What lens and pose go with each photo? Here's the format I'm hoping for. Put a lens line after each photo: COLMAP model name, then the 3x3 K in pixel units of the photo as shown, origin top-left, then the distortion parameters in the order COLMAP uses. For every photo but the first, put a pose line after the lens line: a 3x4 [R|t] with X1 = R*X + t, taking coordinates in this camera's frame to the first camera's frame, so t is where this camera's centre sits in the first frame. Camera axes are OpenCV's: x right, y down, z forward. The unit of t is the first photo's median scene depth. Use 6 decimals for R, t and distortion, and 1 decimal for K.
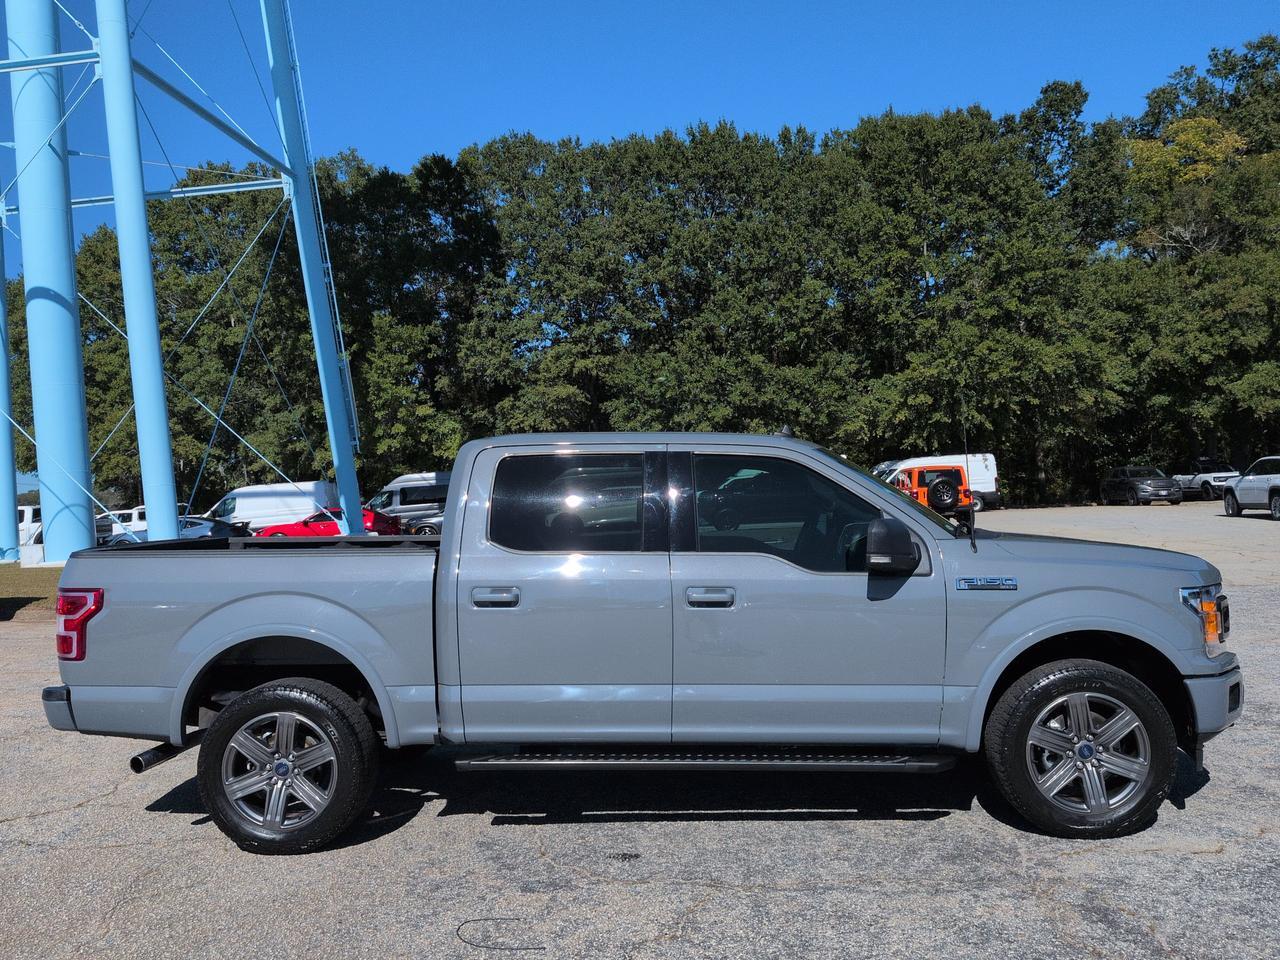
lens RADIAL K [[1601.8, 0, 623.8], [0, 1601.8, 448.0], [0, 0, 1]] dist [0.214541, 0.000000]
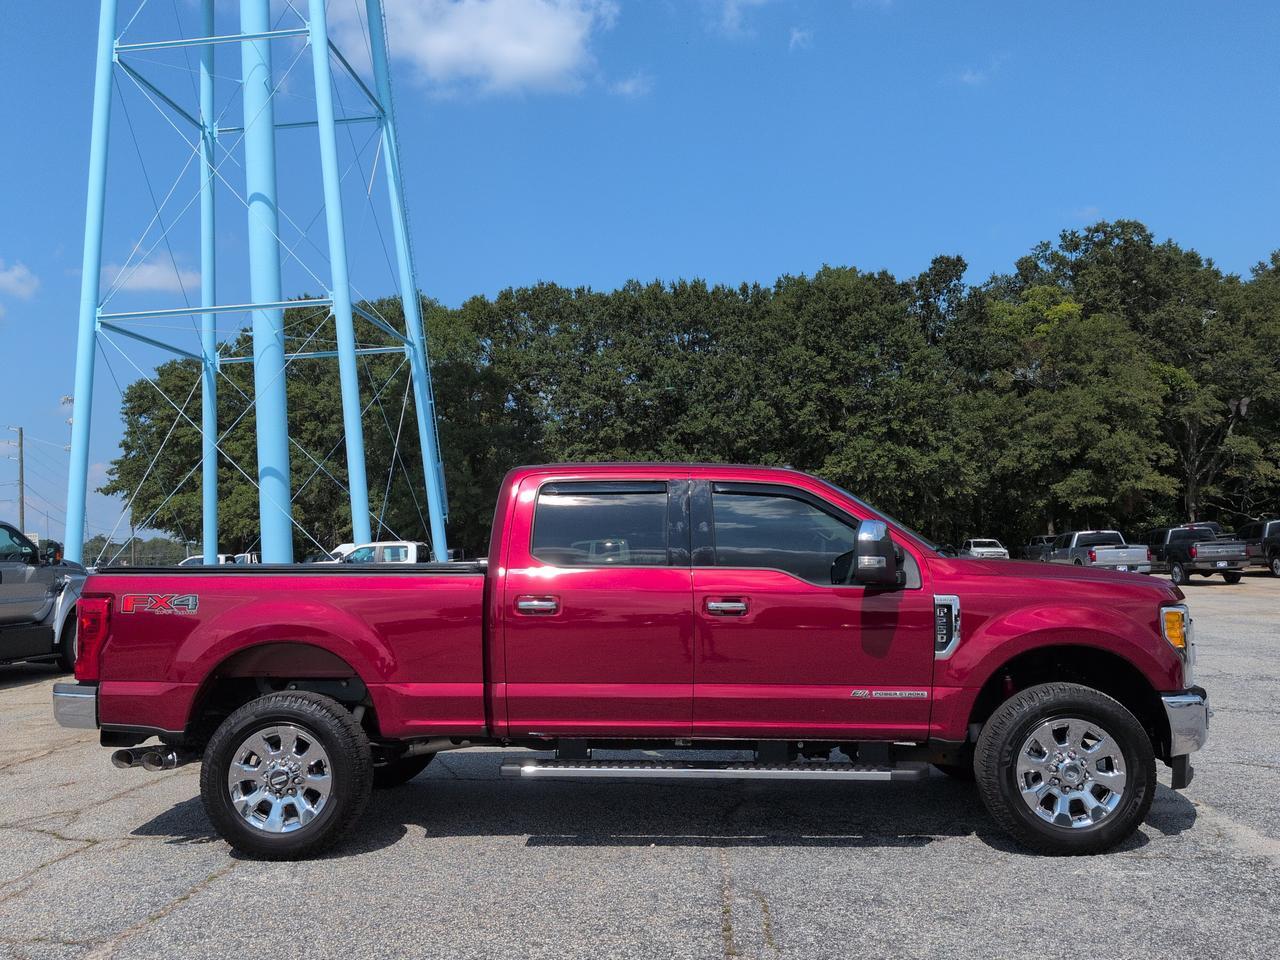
lens RADIAL K [[1601.8, 0, 631.2], [0, 1601.8, 498.3], [0, 0, 1]] dist [0.214541, 0.000000]
pose [[0.999791, 0.019355, -0.006644, 0.018376], [-0.019314, 0.999794, 0.006299, -0.025969], [0.006764, -0.006170, 0.999958, -0.333531]]
